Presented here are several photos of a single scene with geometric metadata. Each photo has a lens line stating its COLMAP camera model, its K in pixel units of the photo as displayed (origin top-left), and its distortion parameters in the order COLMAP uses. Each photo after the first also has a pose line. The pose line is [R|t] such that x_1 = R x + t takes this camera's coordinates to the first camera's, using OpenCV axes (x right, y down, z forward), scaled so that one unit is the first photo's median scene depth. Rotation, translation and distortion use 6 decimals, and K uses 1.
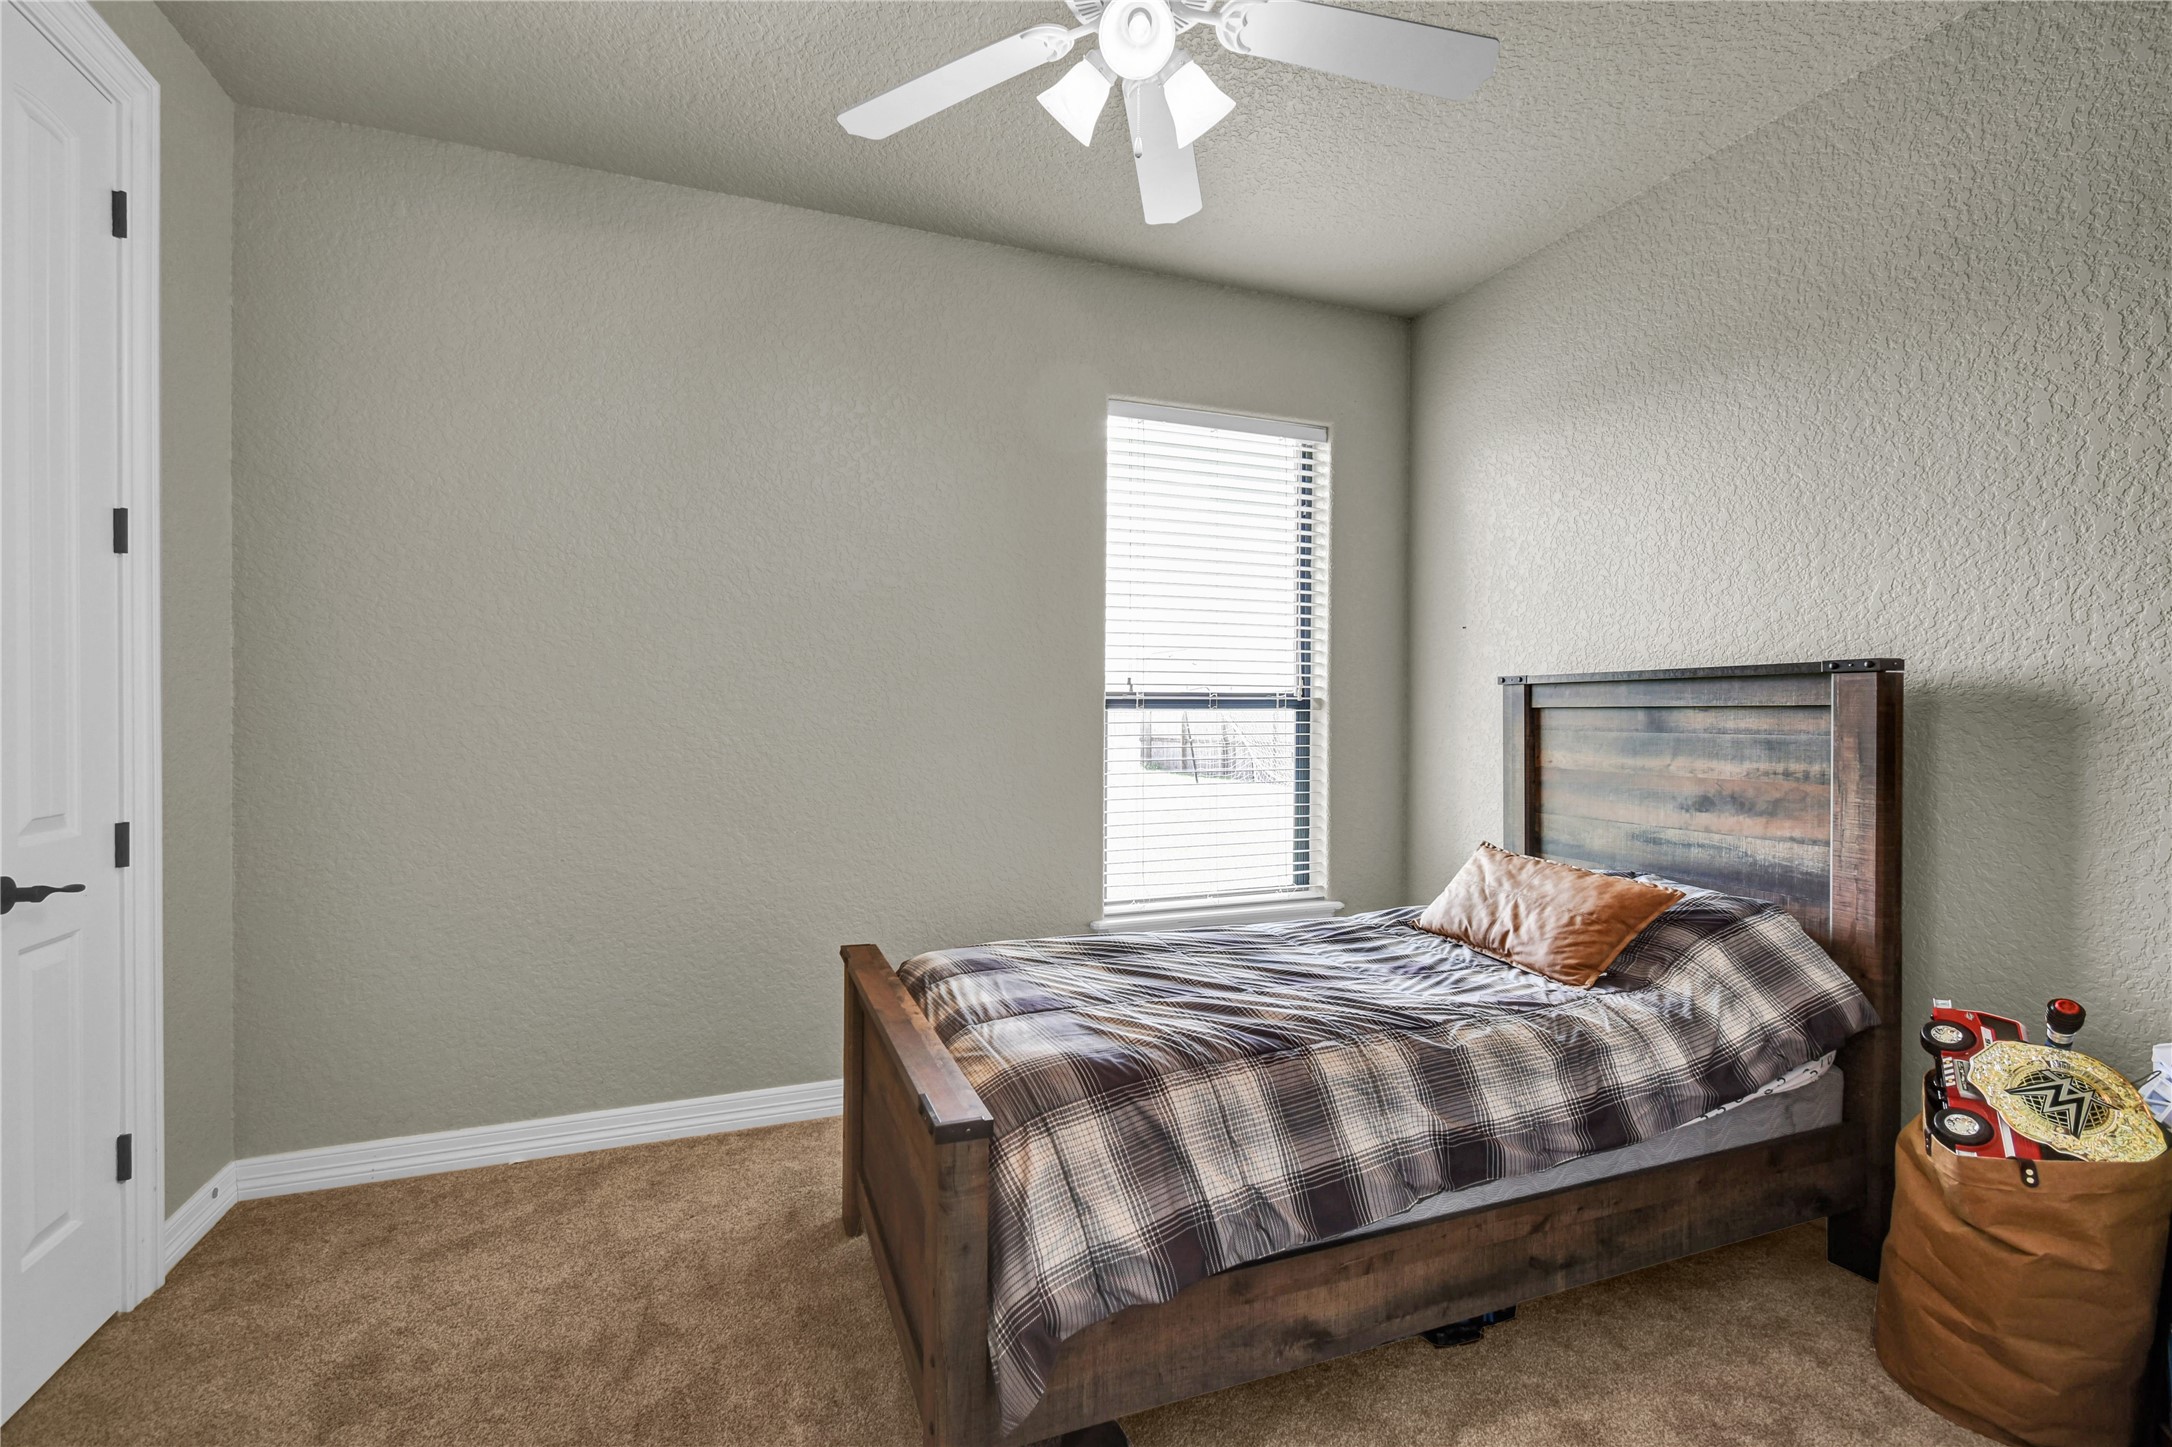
lens RADIAL K [[935.9, 0, 1090.0], [0, 935.9, 716.5], [0, 0, 1]] dist [0.003937, -0.000937]
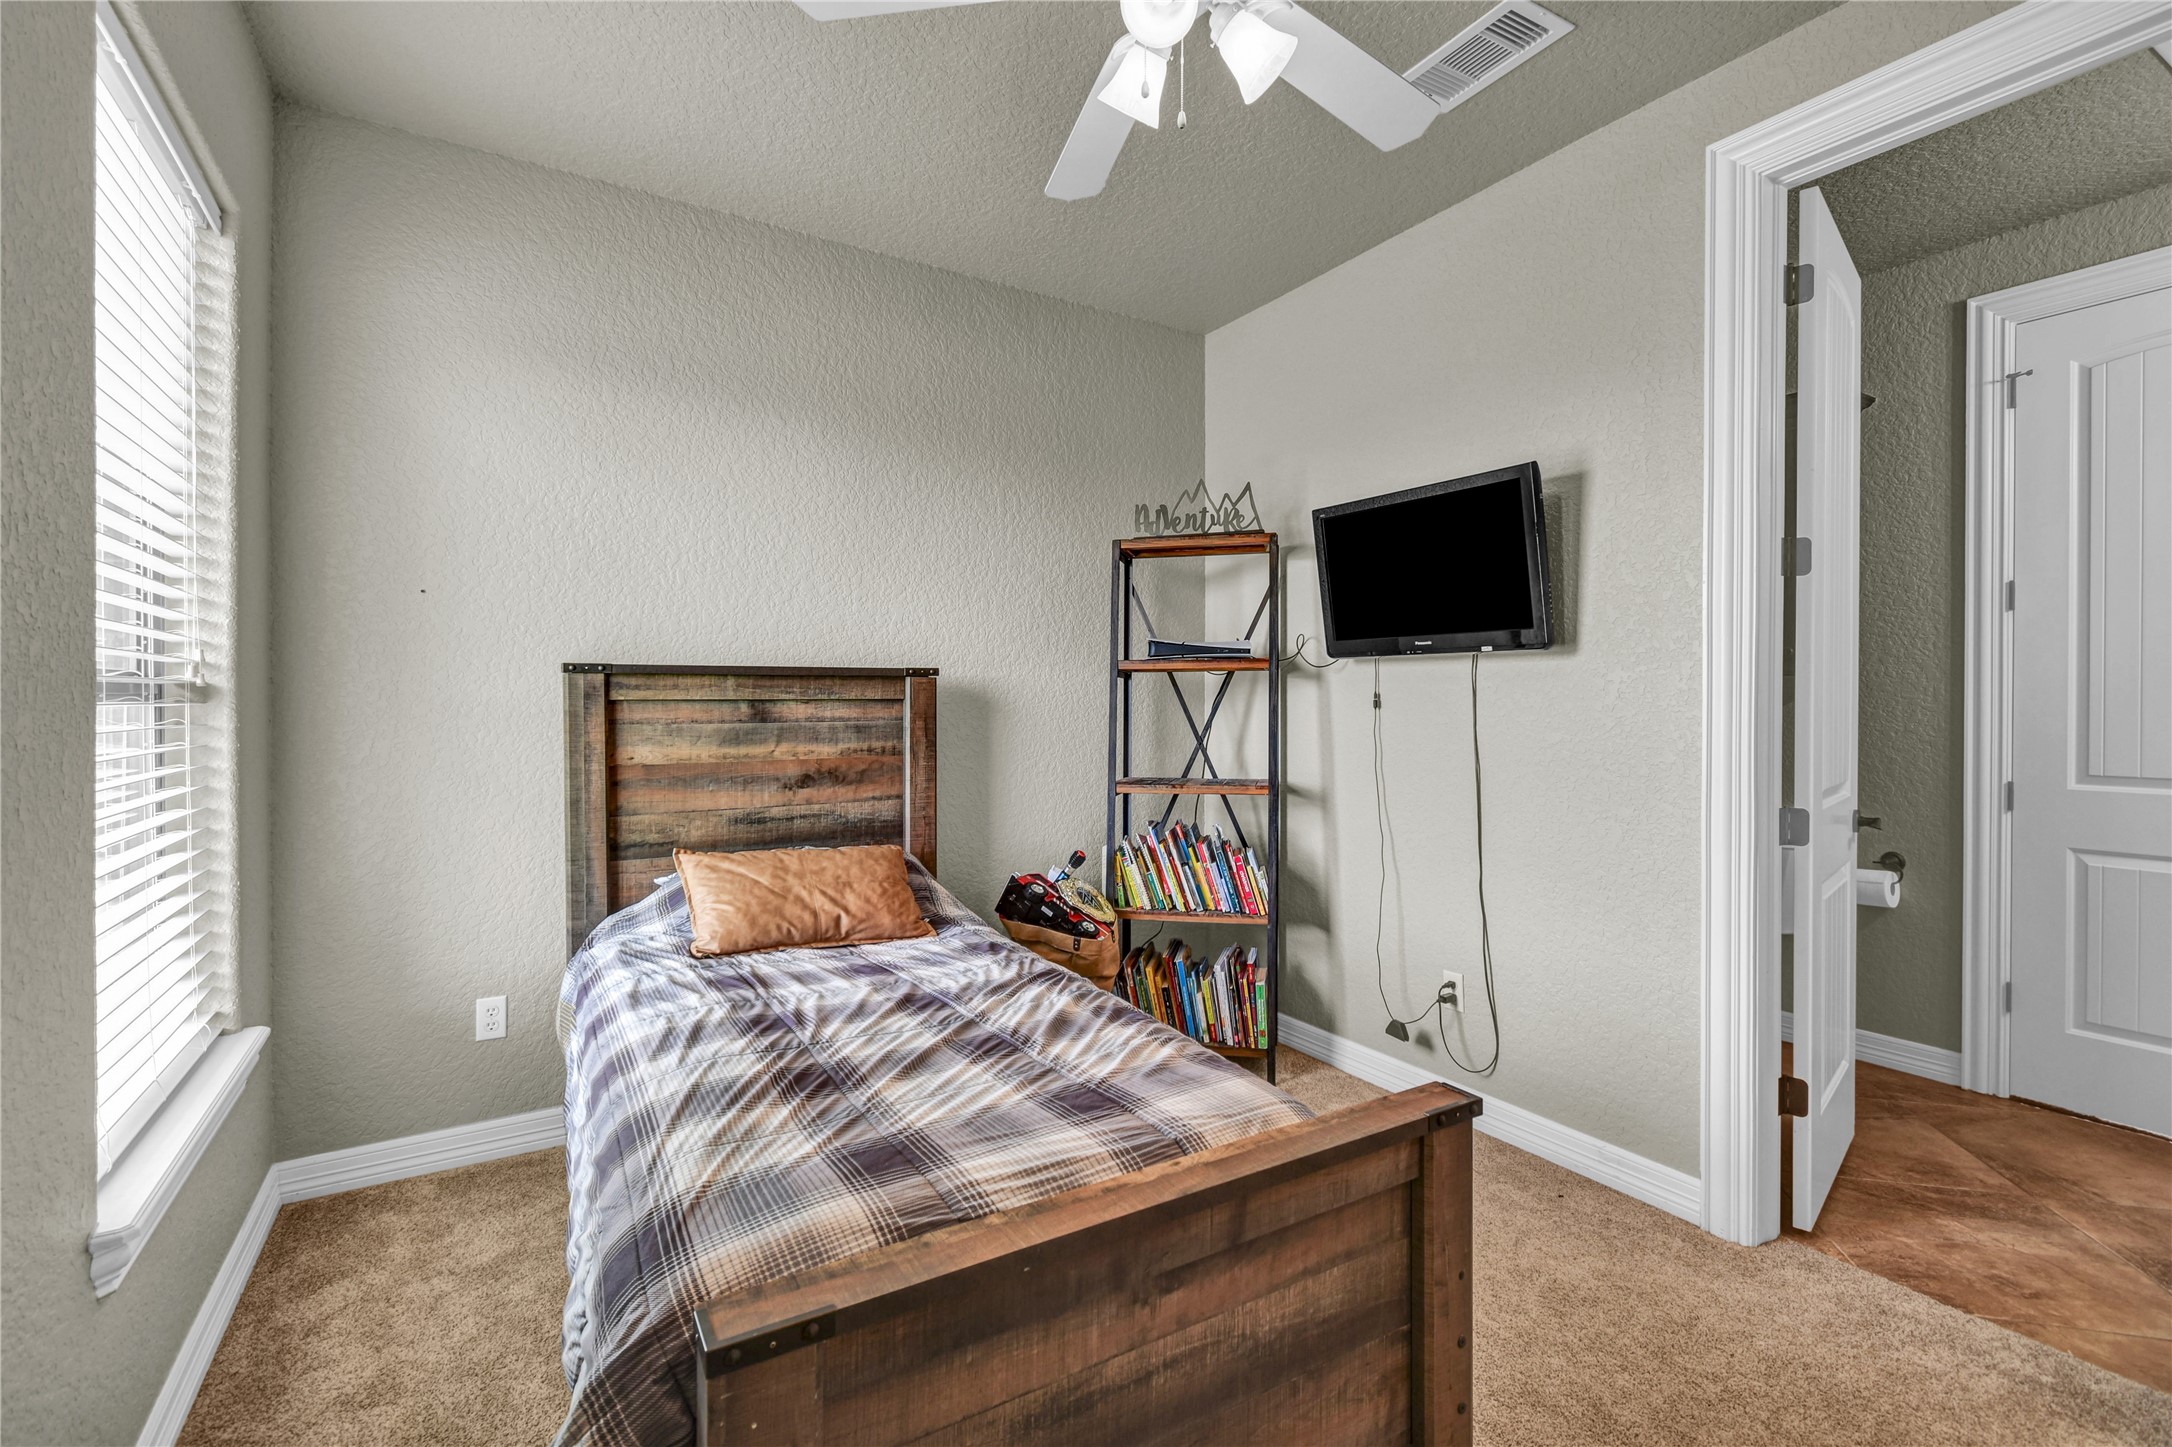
lens RADIAL K [[935.9, 0, 1090.0], [0, 935.9, 716.5], [0, 0, 1]] dist [0.003937, -0.000937]
pose [[-0.140116, -0.014240, 0.990033, -0.588852], [0.009005, 0.999837, 0.015656, -0.004366], [-0.990094, 0.011109, -0.139965, 0.829533]]
